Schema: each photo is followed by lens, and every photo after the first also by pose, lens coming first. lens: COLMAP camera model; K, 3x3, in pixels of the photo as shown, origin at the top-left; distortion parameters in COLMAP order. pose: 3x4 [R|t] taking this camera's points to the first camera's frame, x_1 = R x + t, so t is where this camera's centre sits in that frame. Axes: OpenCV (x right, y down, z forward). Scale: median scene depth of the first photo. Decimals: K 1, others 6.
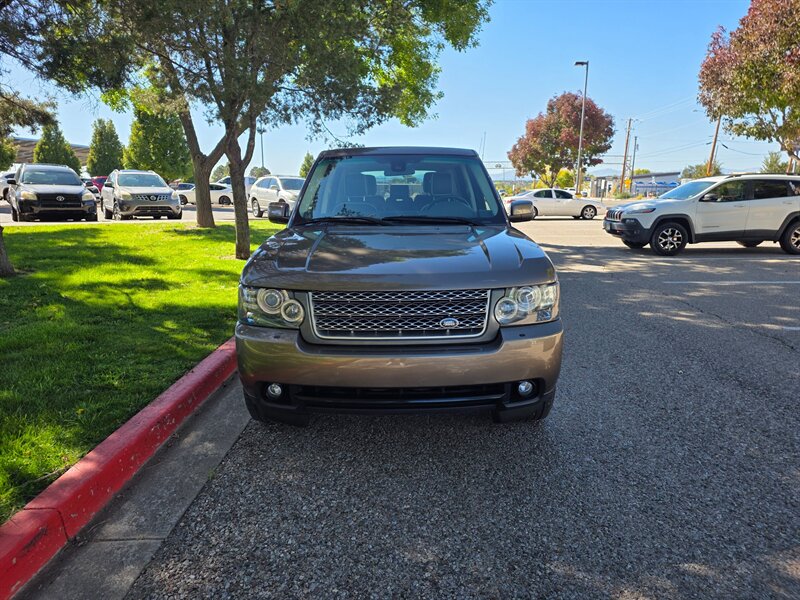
lens RADIAL K [[583.2, 0, 402.7], [0, 583.2, 318.6], [0, 0, 1]] dist [0.014406, 0.000101]
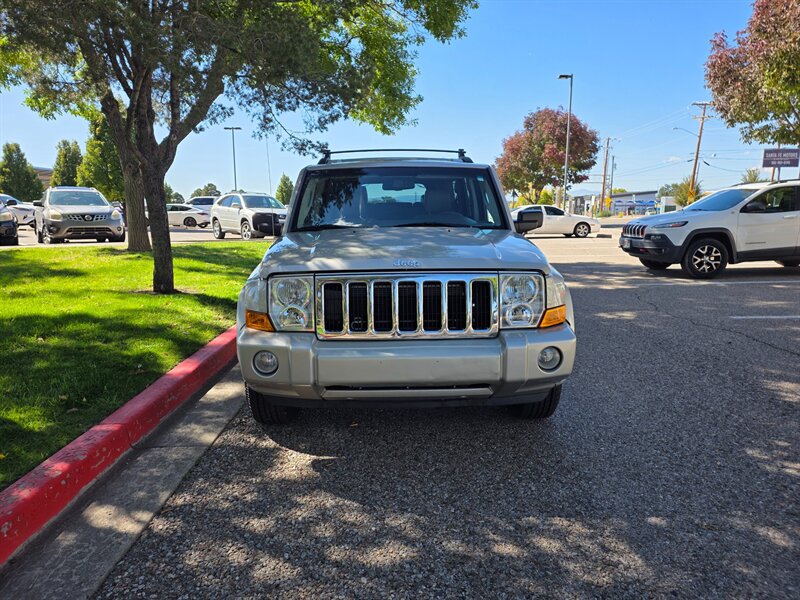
lens RADIAL K [[571.5, 0, 400.0], [0, 571.5, 300.0], [0, 0, 1]] dist [-0.005540, -0.002032]
pose [[0.999474, -0.014176, 0.029173, 0.004206], [0.016039, 0.997778, -0.064670, -0.023952], [-0.028191, 0.065103, 0.997480, 0.158678]]
